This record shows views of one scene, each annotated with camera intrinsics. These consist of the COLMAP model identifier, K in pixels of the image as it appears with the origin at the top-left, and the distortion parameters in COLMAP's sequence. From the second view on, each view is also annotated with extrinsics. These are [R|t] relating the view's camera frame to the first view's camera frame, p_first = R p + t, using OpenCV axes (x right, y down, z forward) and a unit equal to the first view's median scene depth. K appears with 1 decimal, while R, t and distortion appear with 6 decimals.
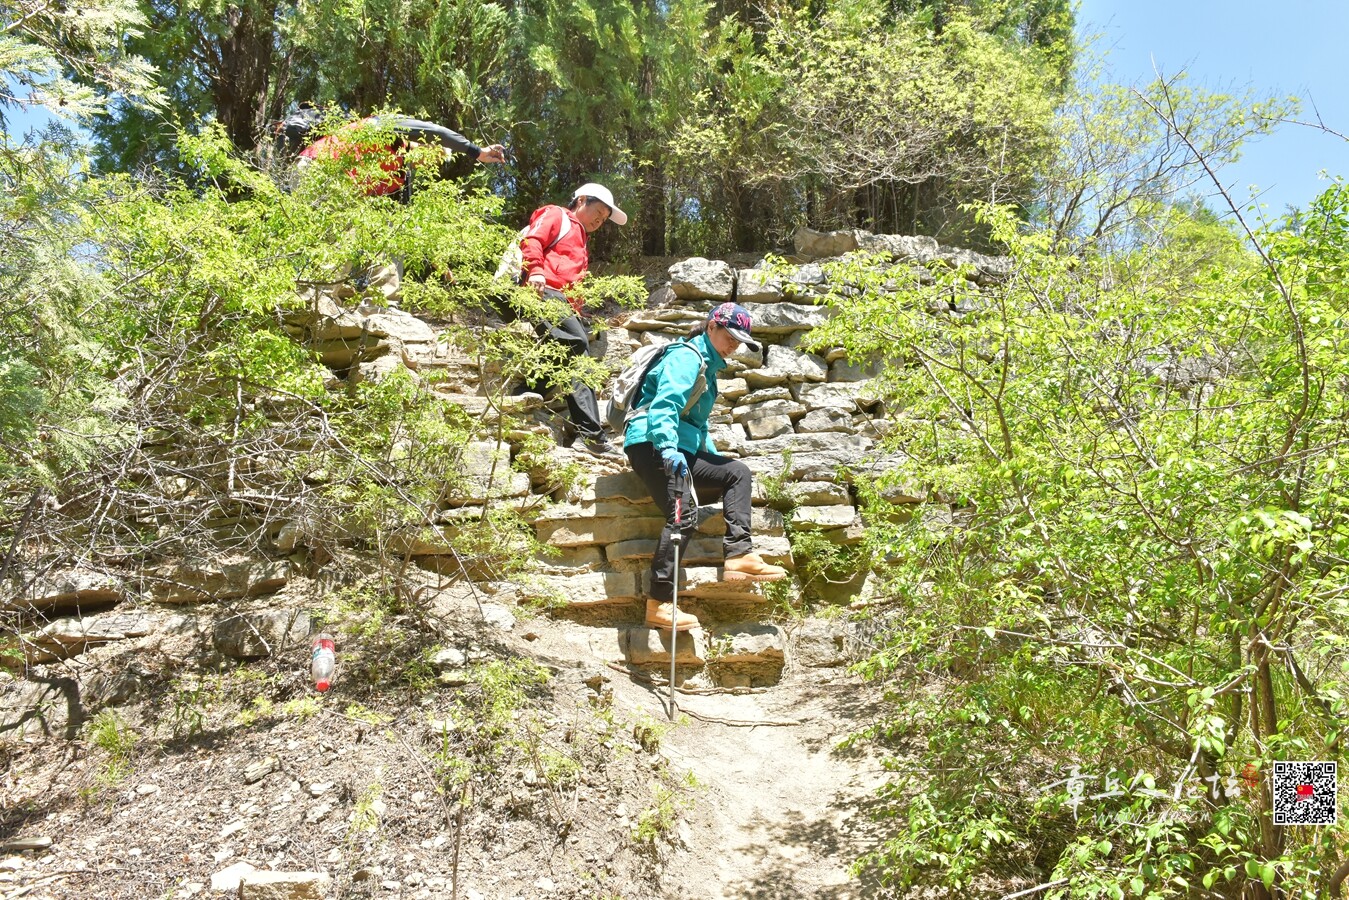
lens RADIAL K [[905.7, 0, 677.2], [0, 905.7, 449.4], [0, 0, 1]] dist [-0.021339, 0.000963]
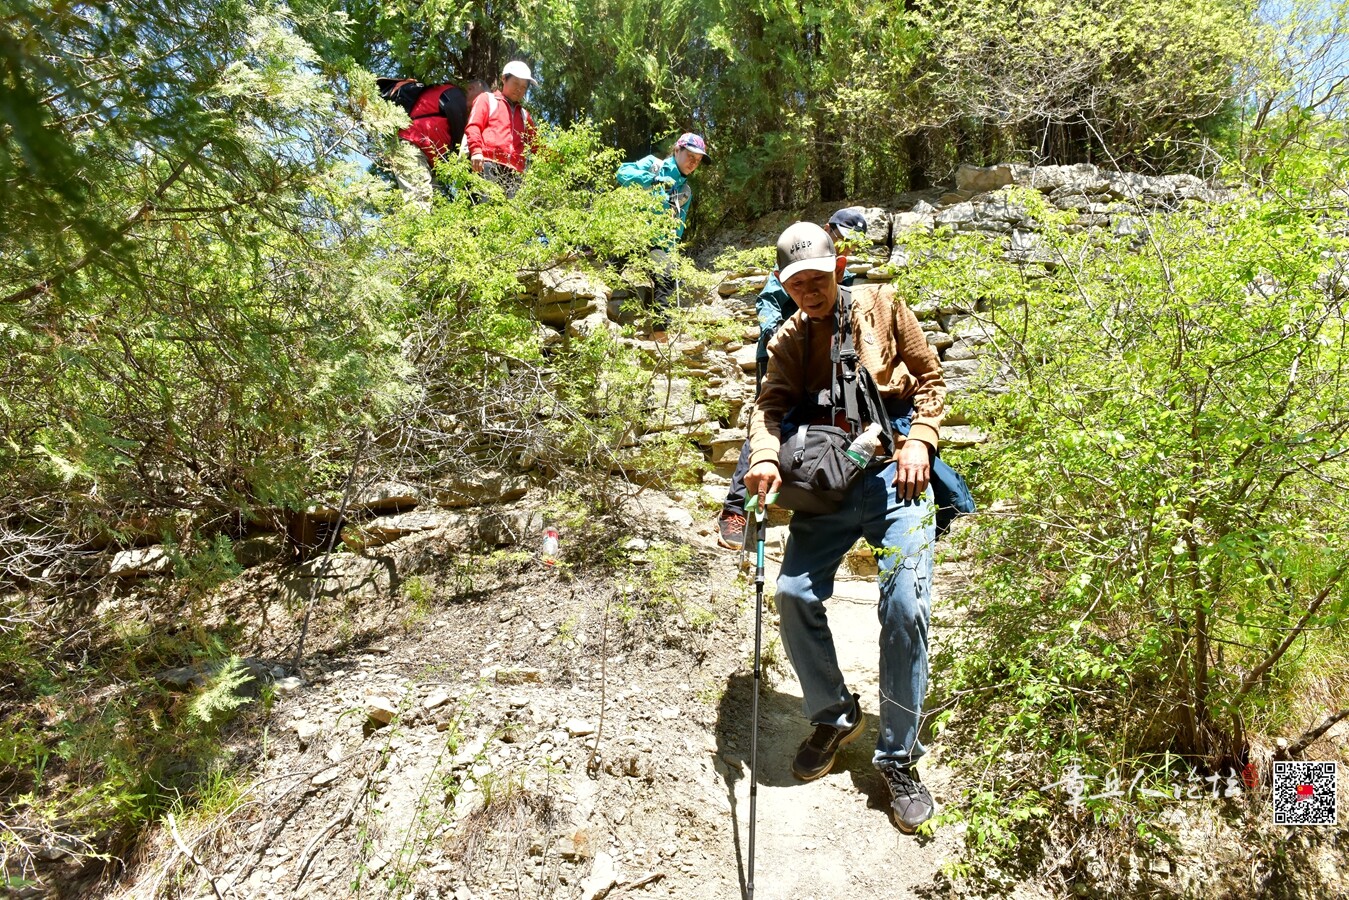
lens RADIAL K [[905.7, 0, 673.3], [0, 905.7, 451.9], [0, 0, 1]] dist [-0.021339, 0.000963]
pose [[0.964003, -0.011969, -0.265621, 0.158861], [0.037129, 0.995258, 0.089901, -0.028627], [0.263286, -0.096527, 0.959877, -0.271295]]
